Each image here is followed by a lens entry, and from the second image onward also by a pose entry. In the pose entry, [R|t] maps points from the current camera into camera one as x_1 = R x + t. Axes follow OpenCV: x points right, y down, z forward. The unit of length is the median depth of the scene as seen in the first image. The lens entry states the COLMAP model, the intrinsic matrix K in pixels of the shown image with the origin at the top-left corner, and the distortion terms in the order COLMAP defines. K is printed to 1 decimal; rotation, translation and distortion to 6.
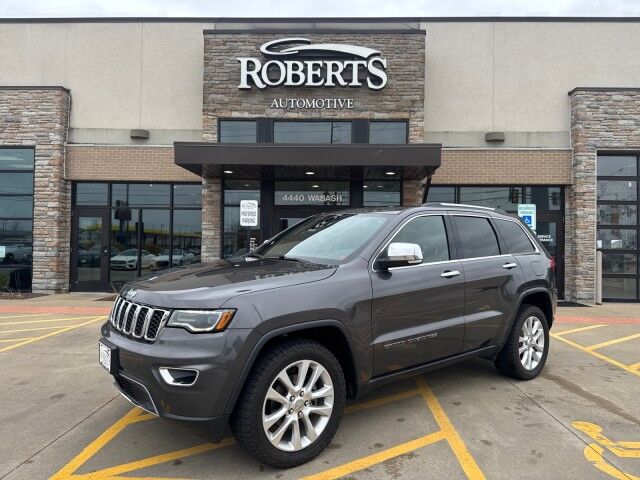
lens RADIAL K [[451.4, 0, 322.7], [0, 451.4, 240.5], [0, 0, 1]] dist [0.001798, -0.003823]
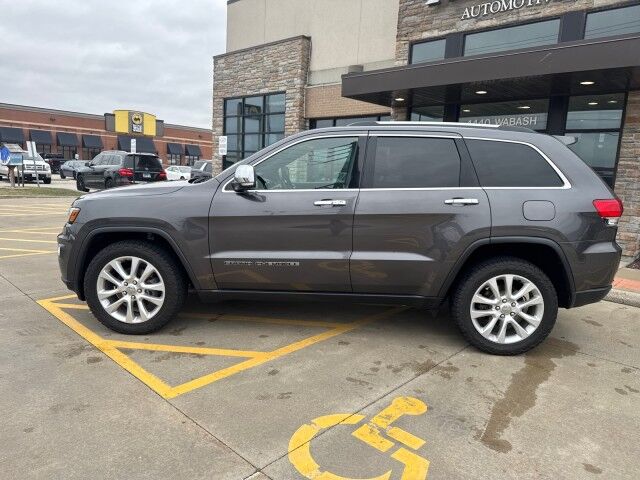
lens RADIAL K [[443.7, 0, 317.8], [0, 443.7, 245.6], [0, 0, 1]] dist [0.090078, -0.125102]
pose [[0.747553, 0.129452, -0.651465, 0.755574], [-0.027000, 0.985935, 0.164931, 0.010339], [0.663653, -0.105705, 0.740534, 0.275810]]
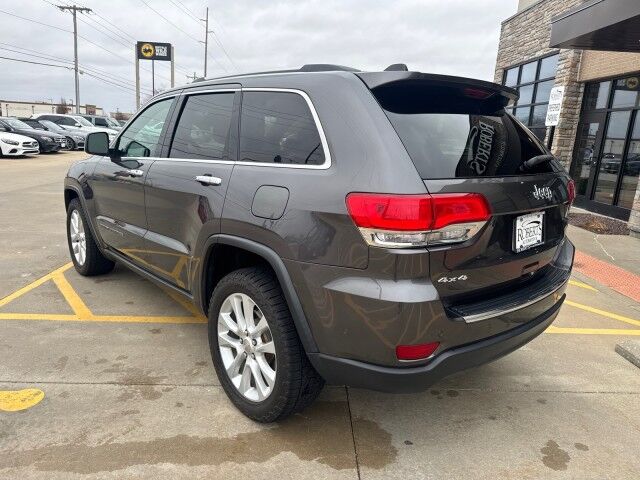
lens RADIAL K [[450.7, 0, 319.0], [0, 450.7, 238.7], [0, 0, 1]] dist [-0.001874, -0.000527]
pose [[0.058308, 0.213265, -0.975253, 0.994282], [-0.034701, 0.976758, 0.211519, 0.005300], [0.997695, 0.021509, 0.064354, 1.131669]]
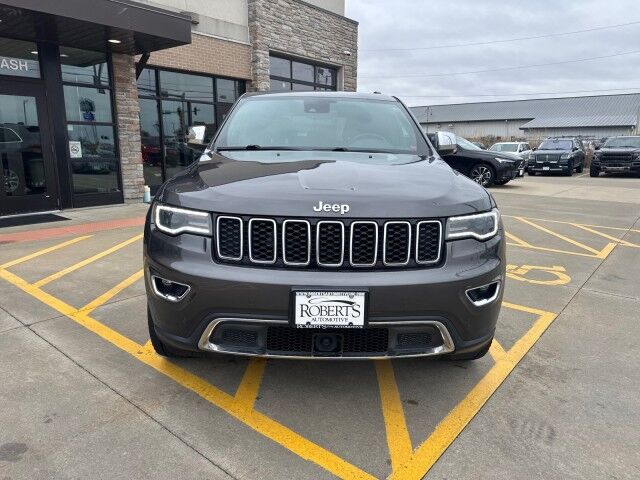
lens RADIAL K [[448.2, 0, 320.0], [0, 448.2, 240.0], [0, 0, 1]] dist [0.030940, -0.049358]
pose [[0.608482, -0.170233, 0.775094, -0.661133], [-0.013591, 0.974342, 0.224663, 0.014143], [-0.793452, -0.147238, 0.590555, 0.453331]]
